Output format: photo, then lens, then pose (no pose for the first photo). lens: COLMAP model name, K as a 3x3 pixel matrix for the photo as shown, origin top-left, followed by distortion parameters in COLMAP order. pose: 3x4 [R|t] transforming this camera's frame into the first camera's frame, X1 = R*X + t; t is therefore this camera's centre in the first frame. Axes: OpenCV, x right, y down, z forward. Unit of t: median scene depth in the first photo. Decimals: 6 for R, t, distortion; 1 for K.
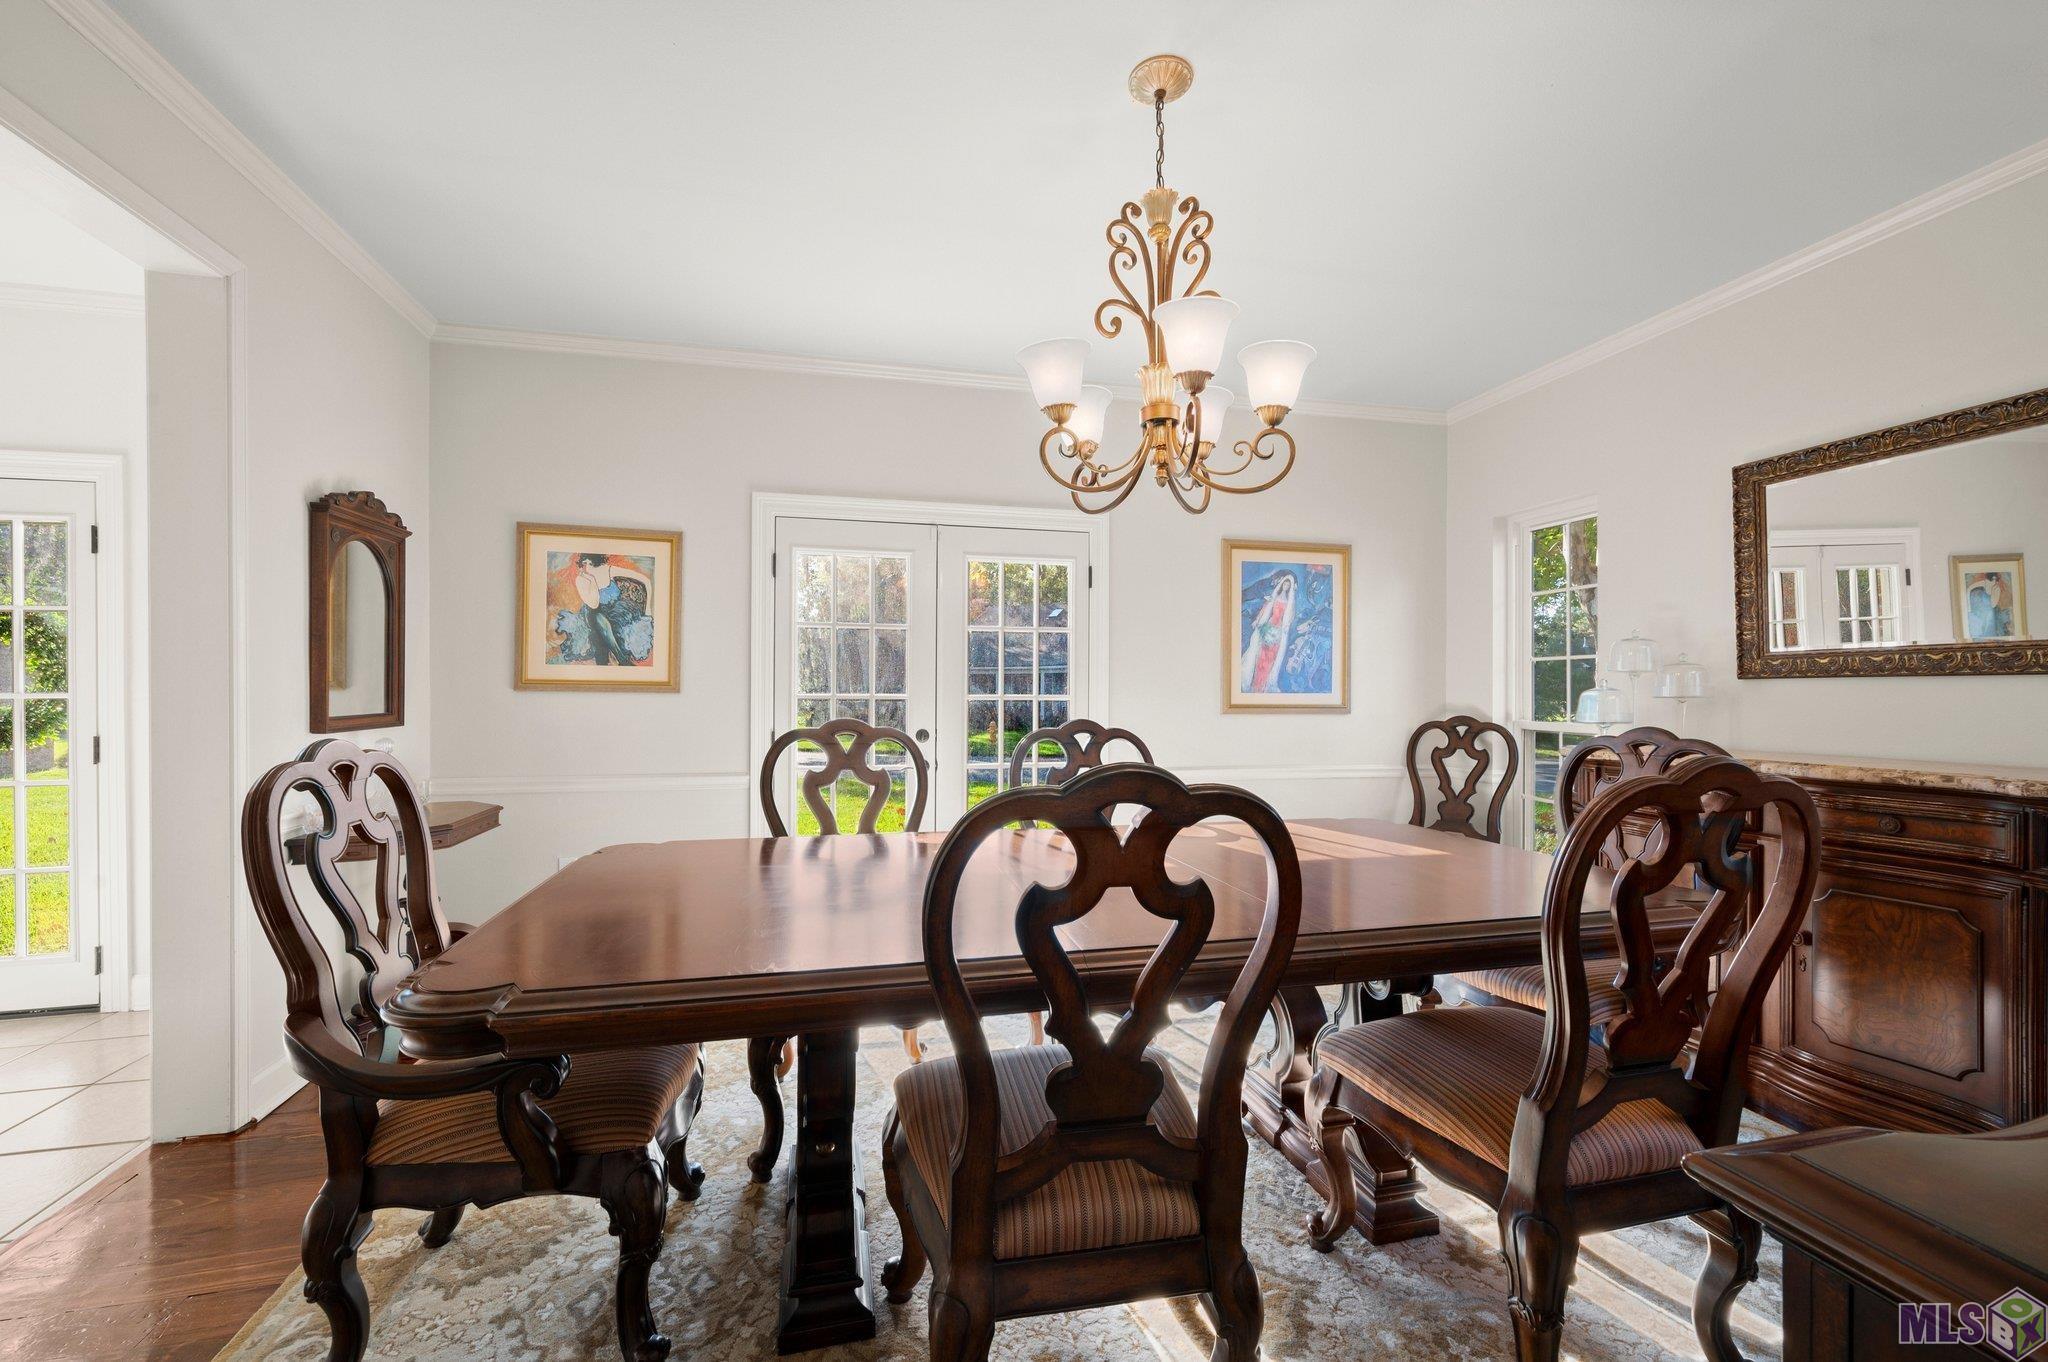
lens RADIAL K [[819.6, 0, 1033.3], [0, 819.6, 686.3], [0, 0, 1]] dist [-0.002962, 0.000242]
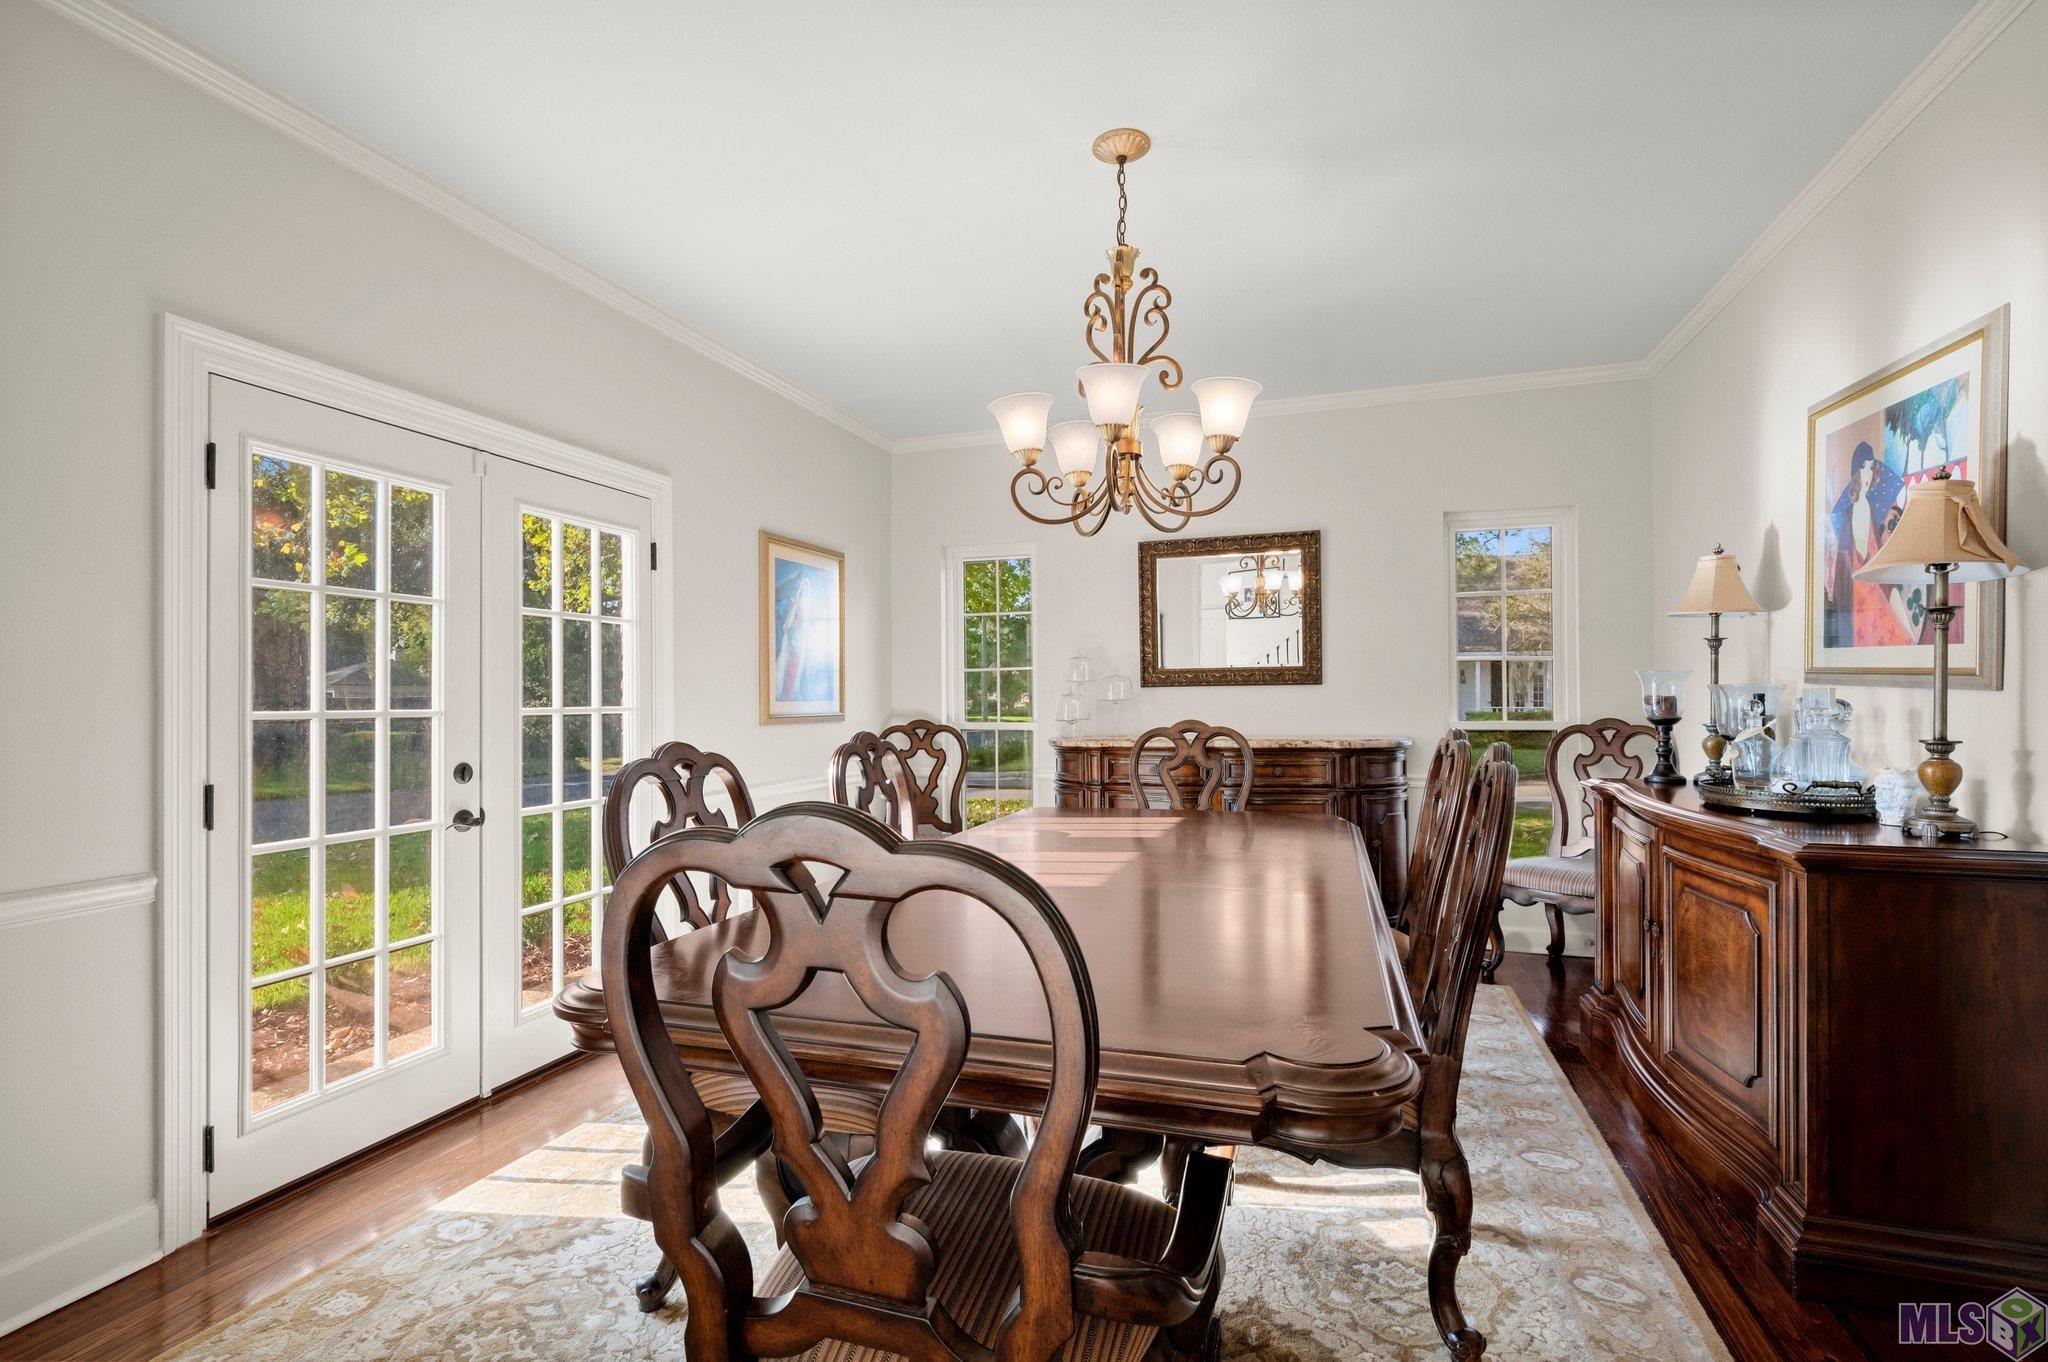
lens RADIAL K [[916.8, 0, 1037.9], [0, 916.8, 691.1], [0, 0, 1]] dist [-0.003735, 0.000254]
pose [[0.528231, -0.002892, 0.849096, -0.492046], [0.005386, 0.999985, 0.000055, -0.002201], [-0.849084, 0.004544, 0.528239, 0.228118]]
